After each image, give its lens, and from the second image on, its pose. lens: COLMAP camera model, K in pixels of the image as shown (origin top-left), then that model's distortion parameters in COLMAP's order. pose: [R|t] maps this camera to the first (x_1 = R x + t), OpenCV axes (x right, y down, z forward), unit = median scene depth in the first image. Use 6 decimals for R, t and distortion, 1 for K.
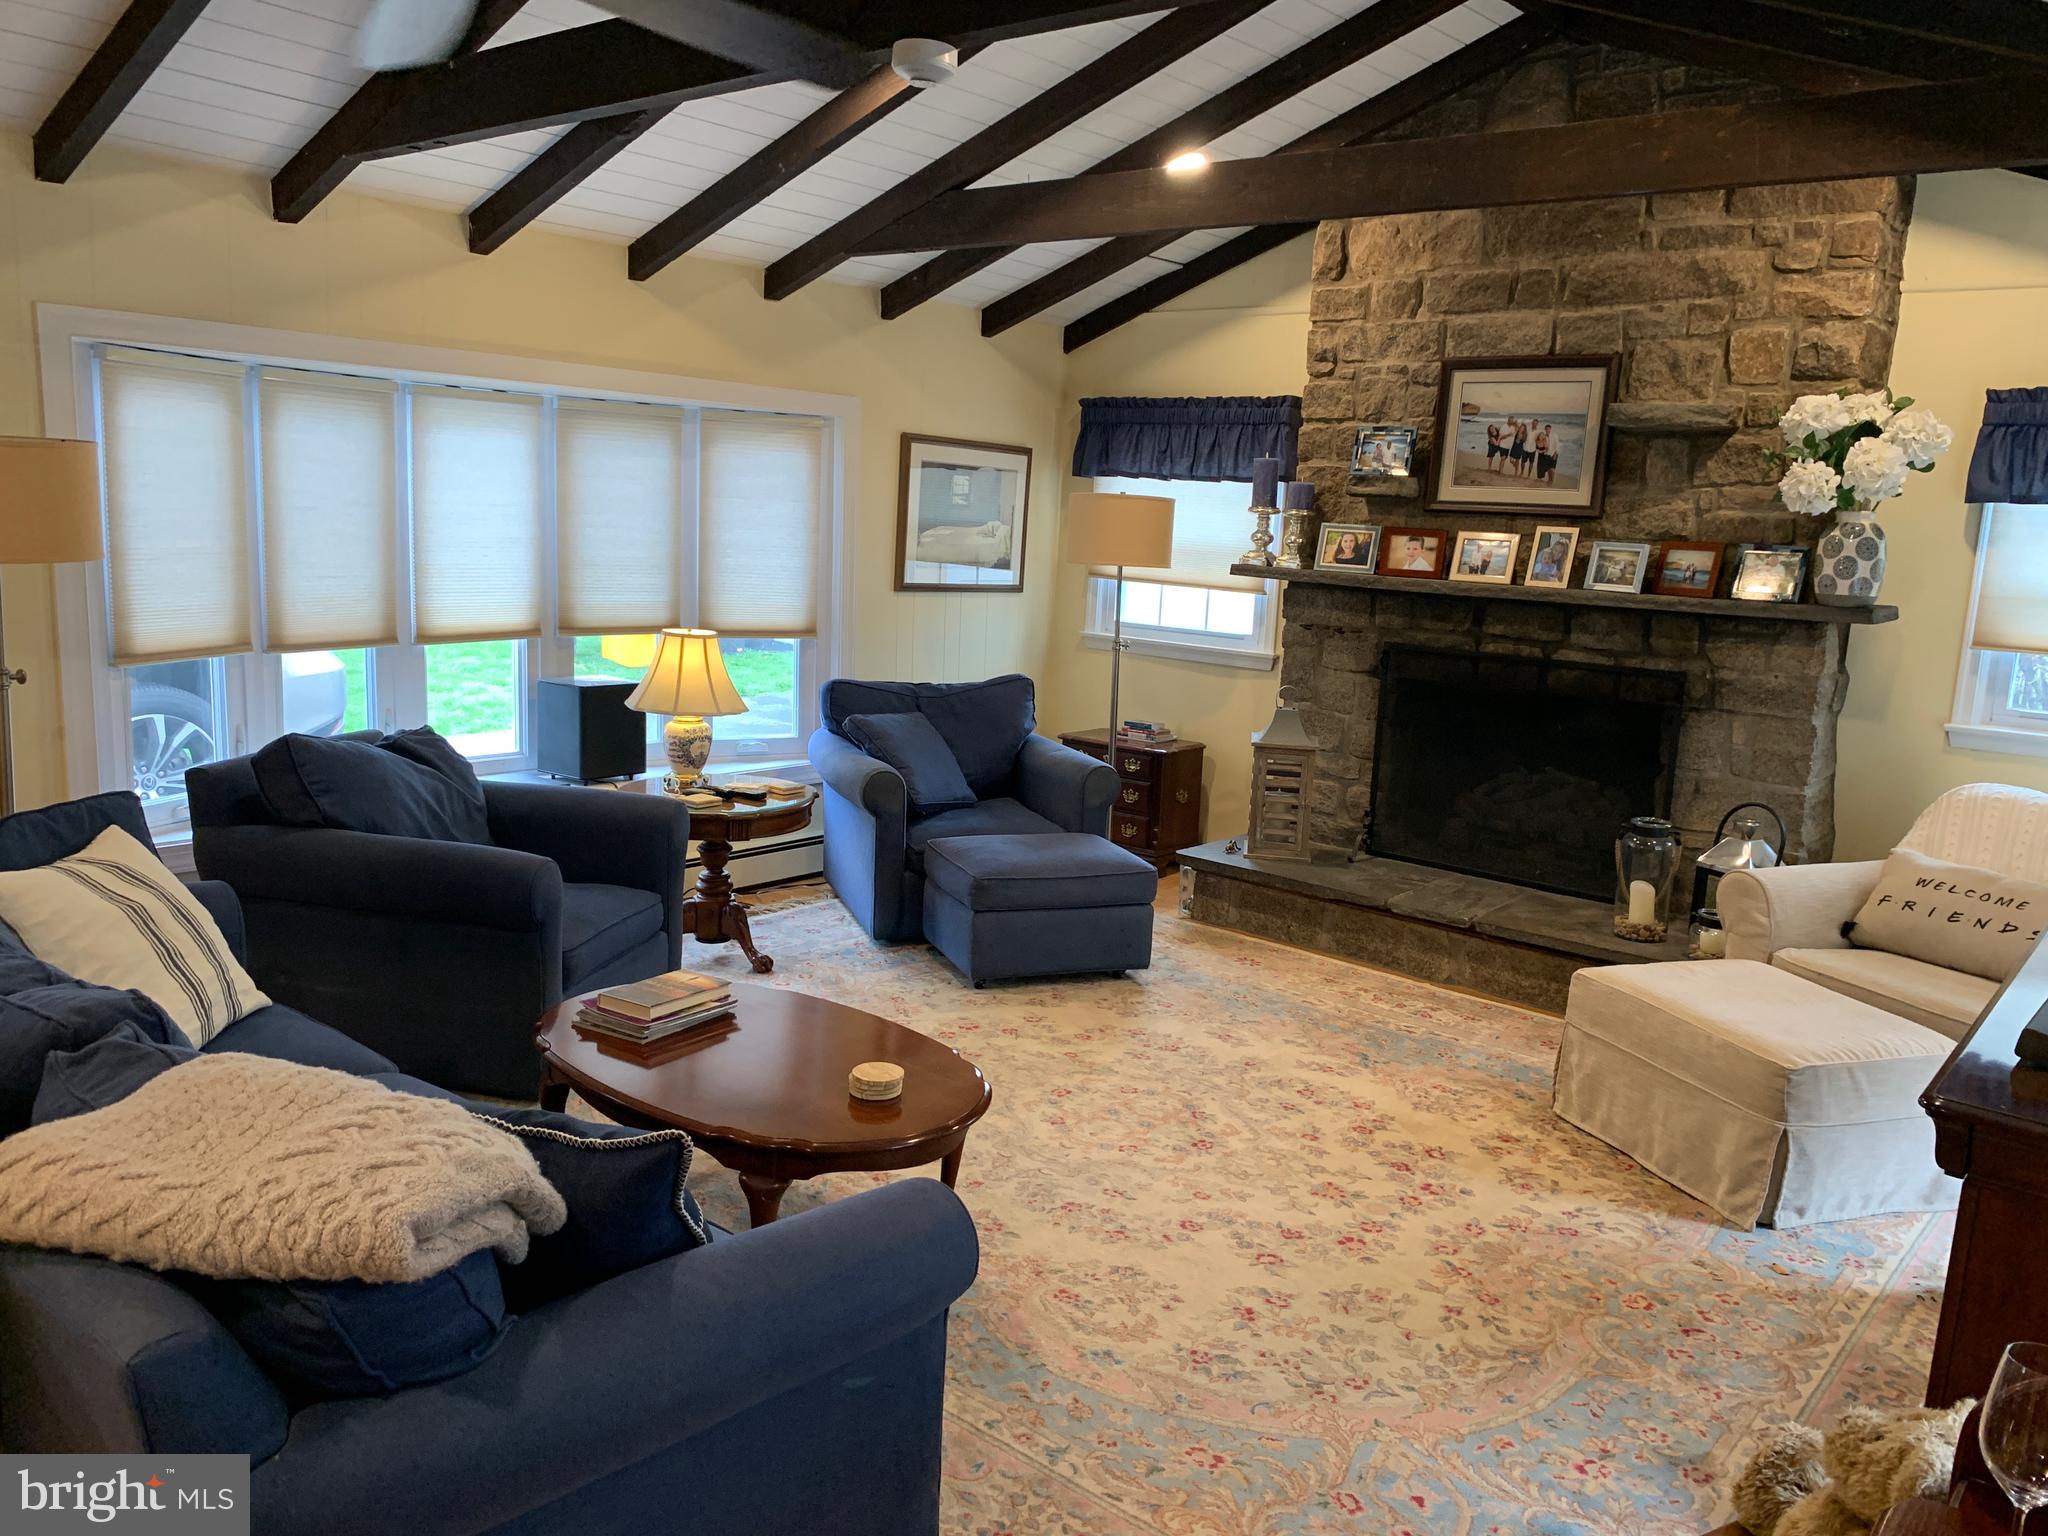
lens RADIAL K [[1562.7, 0, 1032.1], [0, 1562.7, 763.7], [0, 0, 1]] dist [0.032441, -0.049068]
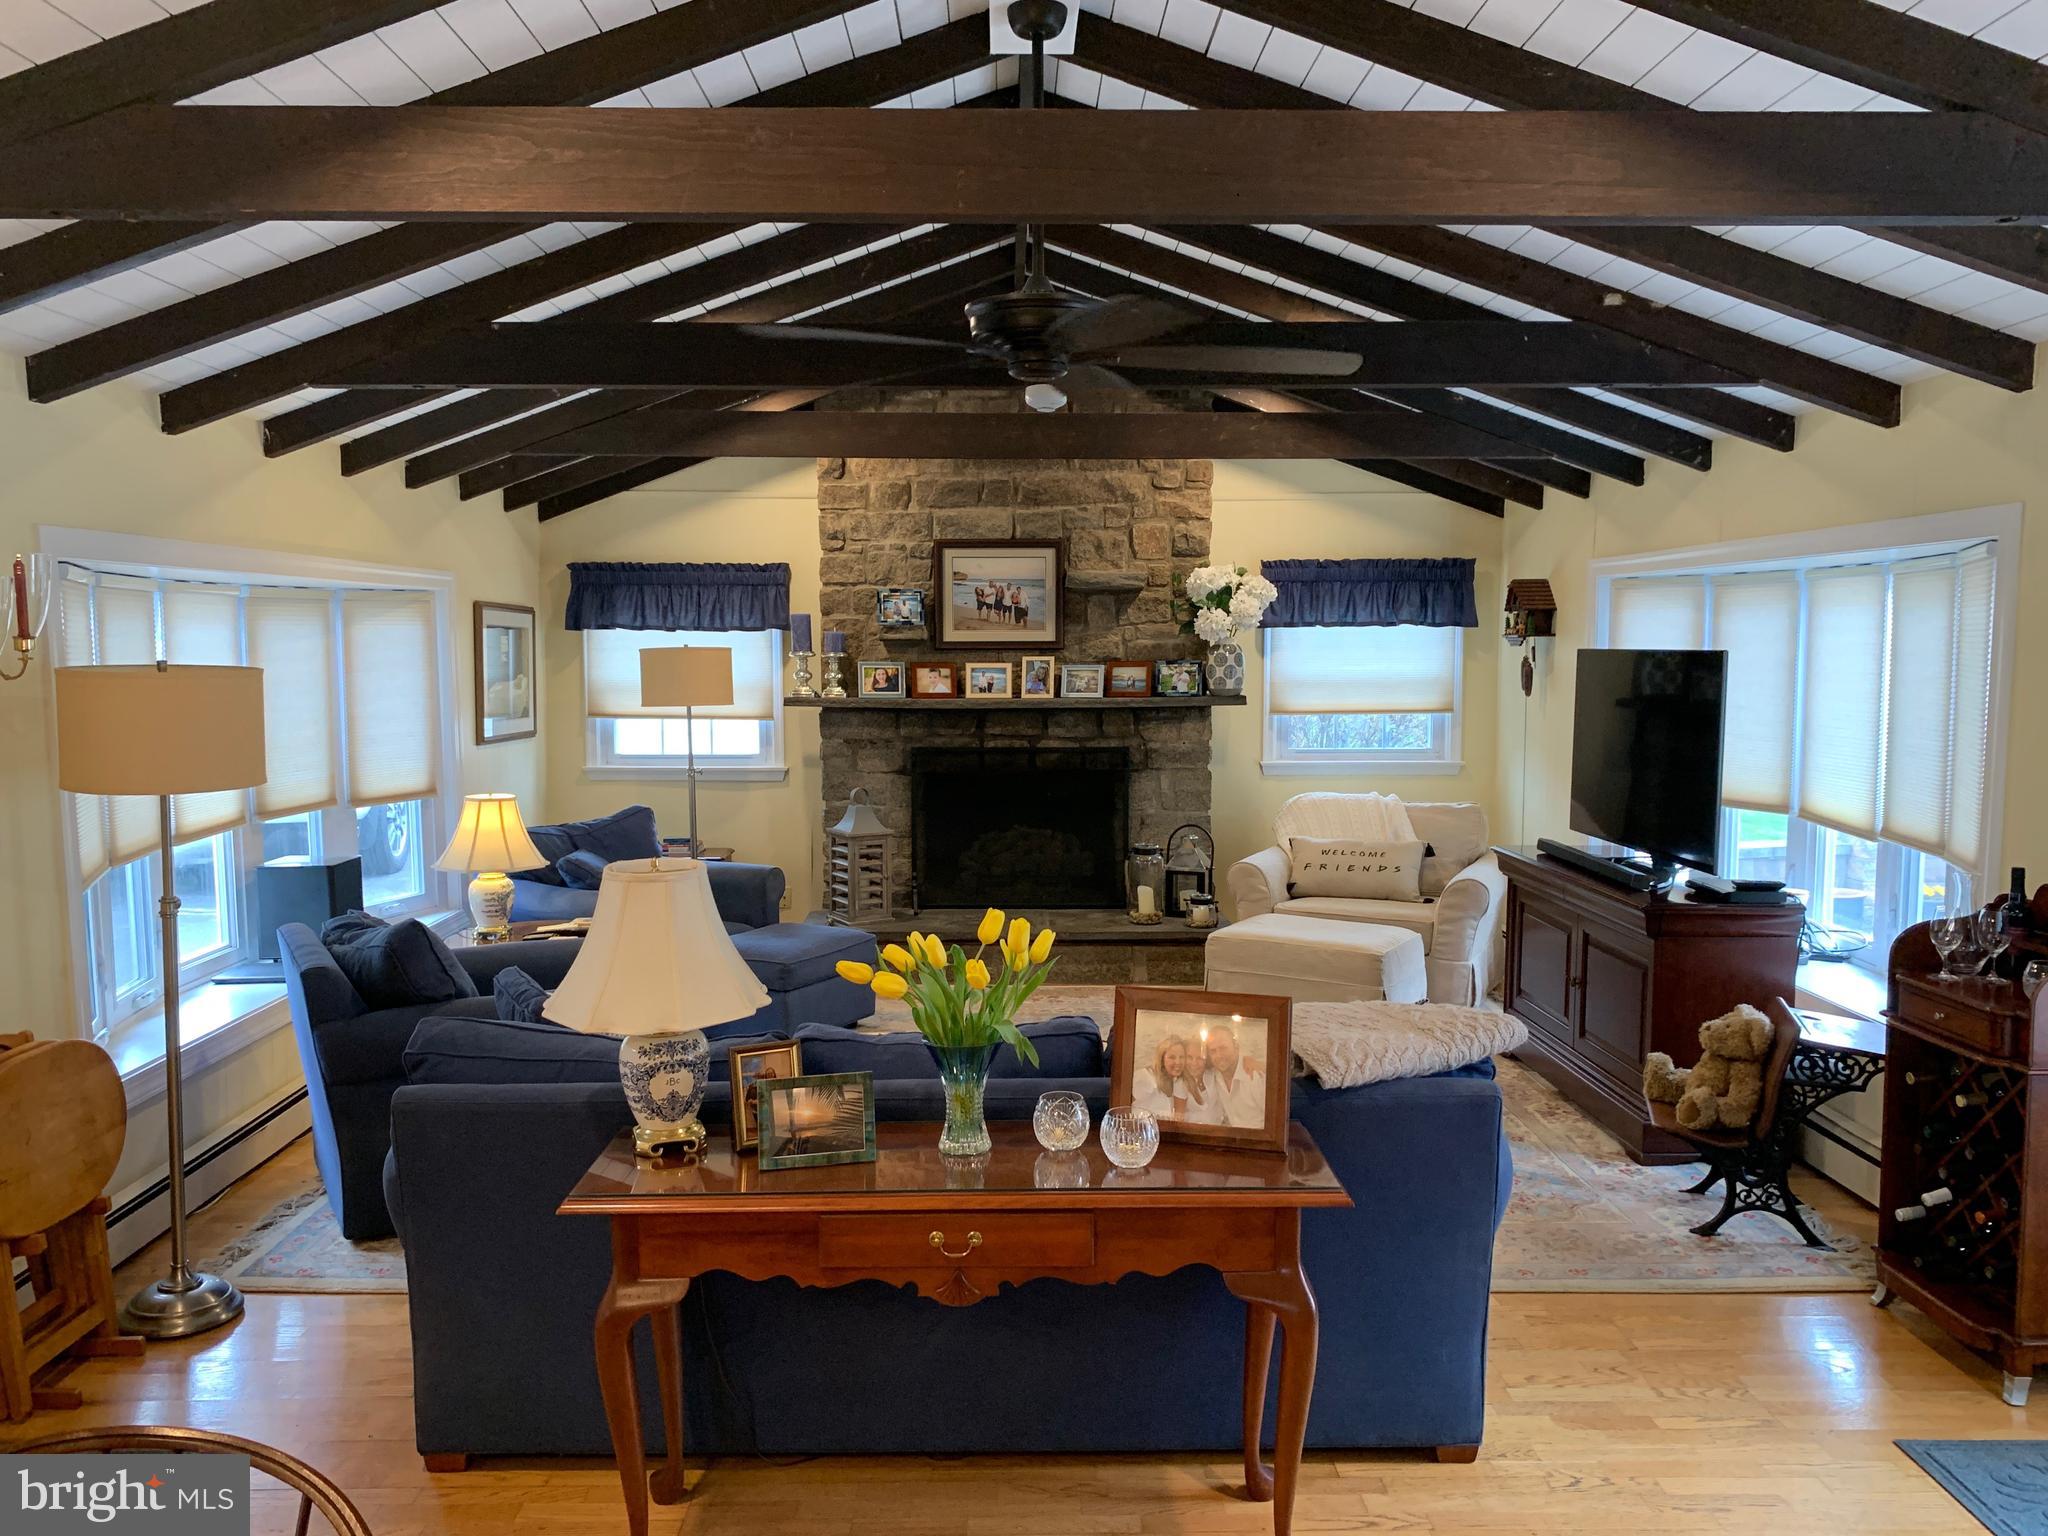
lens RADIAL K [[1562.7, 0, 1006.0], [0, 1562.7, 781.7], [0, 0, 1]] dist [0.032441, -0.049068]
pose [[0.763658, -0.109855, 0.636206, -0.601482], [0.144446, 0.989510, -0.002522, -0.036093], [-0.629255, 0.093823, 0.771515, -0.080357]]
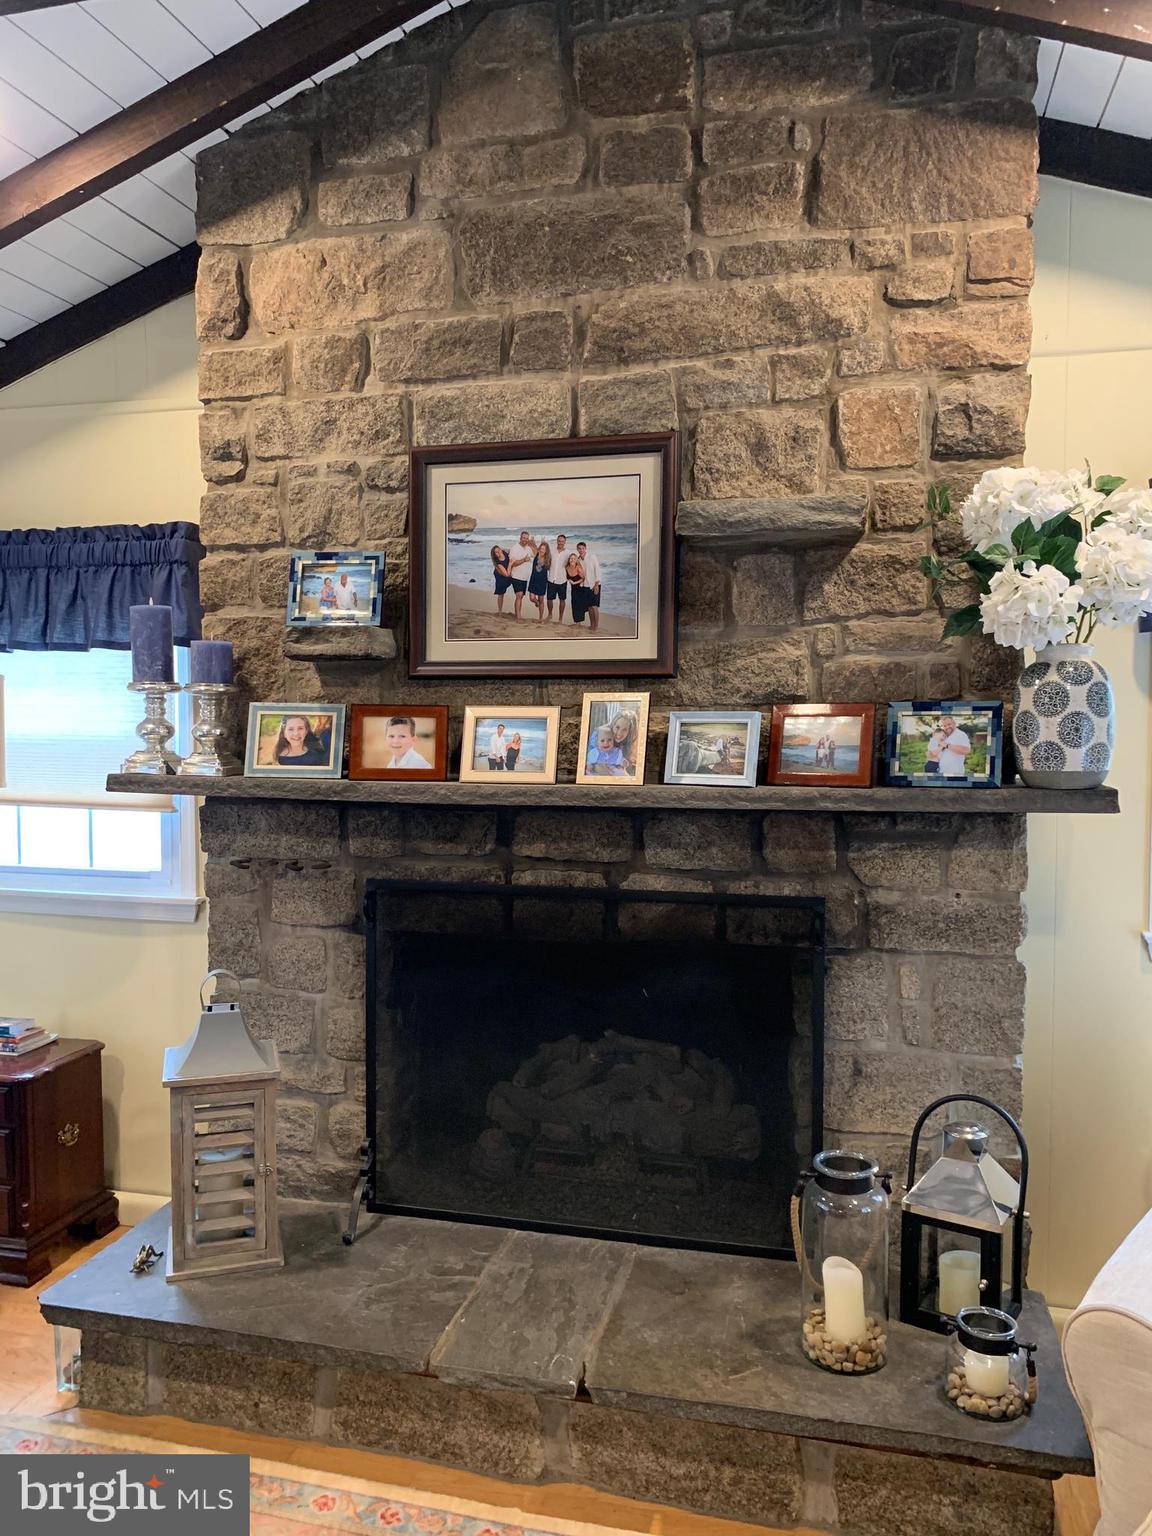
lens RADIAL K [[1172.0, 0, 567.6], [0, 1172.0, 765.1], [0, 0, 1]] dist [0.032441, -0.049068]
pose [[0.902706, -0.071517, 0.424273, 0.104669], [0.113820, 0.990653, -0.075181, -0.084085], [-0.414931, 0.116157, 0.902408, 0.556687]]
